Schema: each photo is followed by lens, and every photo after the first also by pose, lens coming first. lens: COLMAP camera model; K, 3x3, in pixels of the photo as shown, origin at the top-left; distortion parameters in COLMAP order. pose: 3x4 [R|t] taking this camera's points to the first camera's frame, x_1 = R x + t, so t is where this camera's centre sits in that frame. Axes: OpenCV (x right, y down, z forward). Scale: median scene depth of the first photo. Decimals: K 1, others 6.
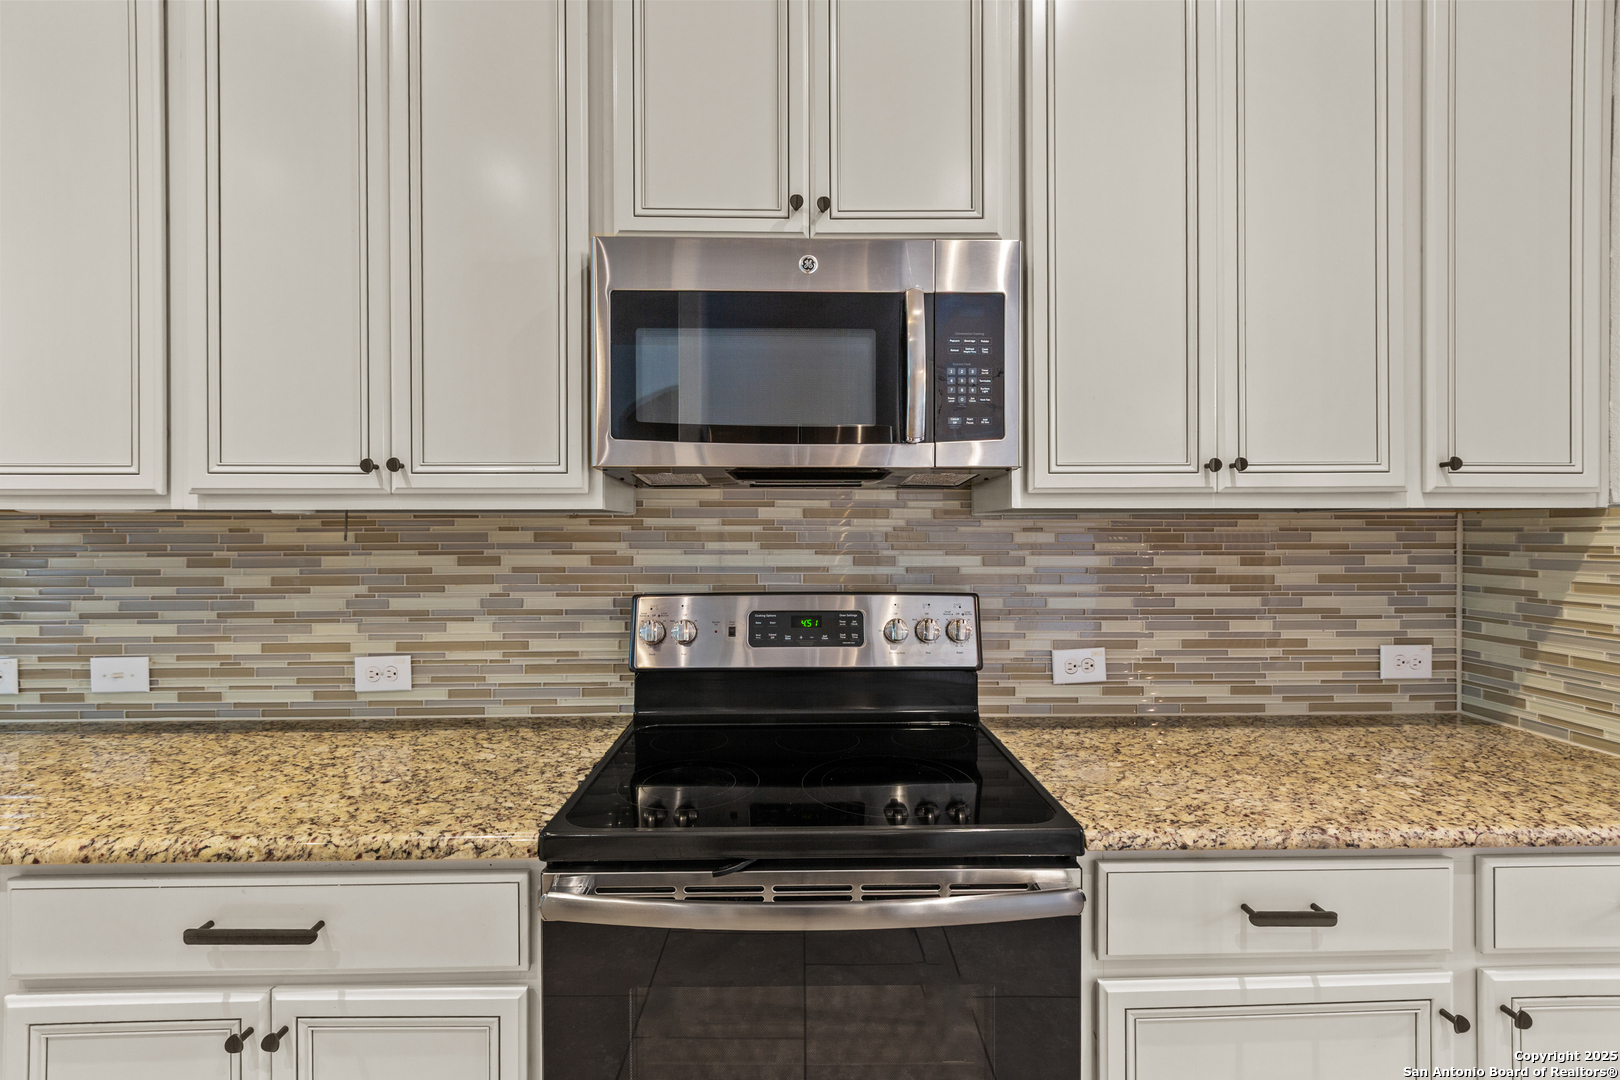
lens RADIAL K [[716.1, 0, 813.0], [0, 716.1, 537.7], [0, 0, 1]] dist [0.002578, -0.000692]
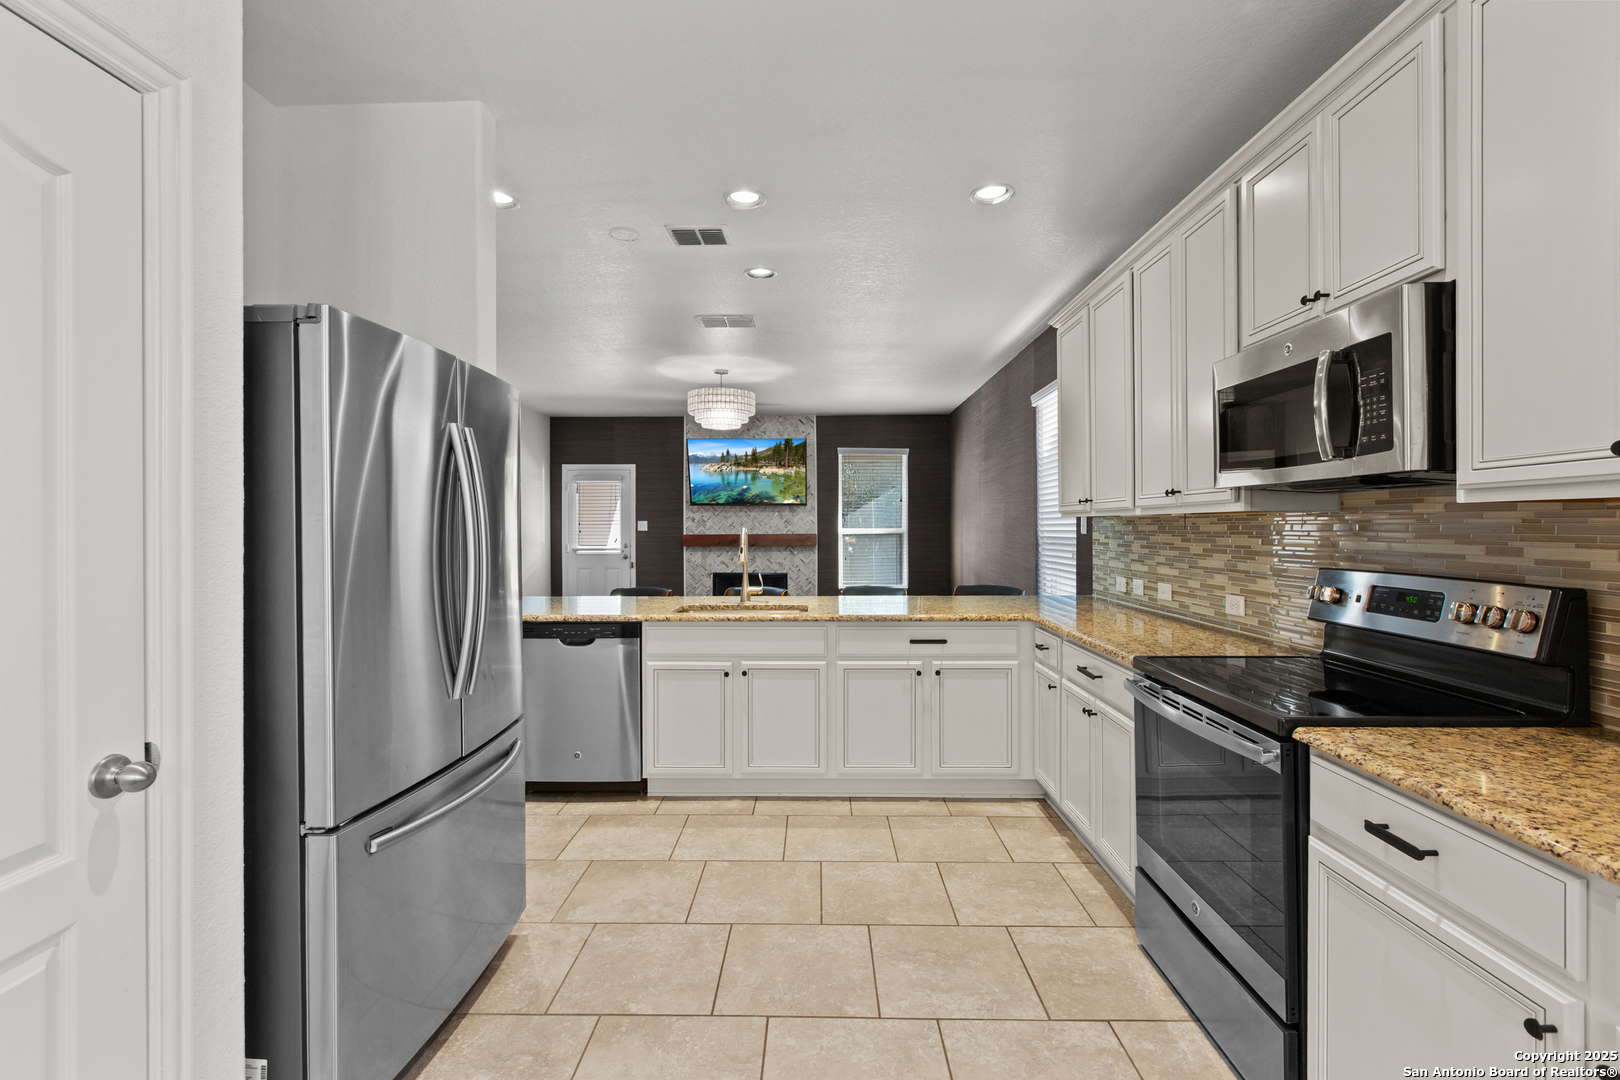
lens RADIAL K [[716.1, 0, 810.4], [0, 716.1, 530.4], [0, 0, 1]] dist [0.002578, -0.000692]
pose [[-0.039202, 0.006620, -0.999209, 1.253322], [-0.001771, 0.999976, 0.006695, -0.003259], [0.999230, 0.002032, -0.039189, 0.033484]]
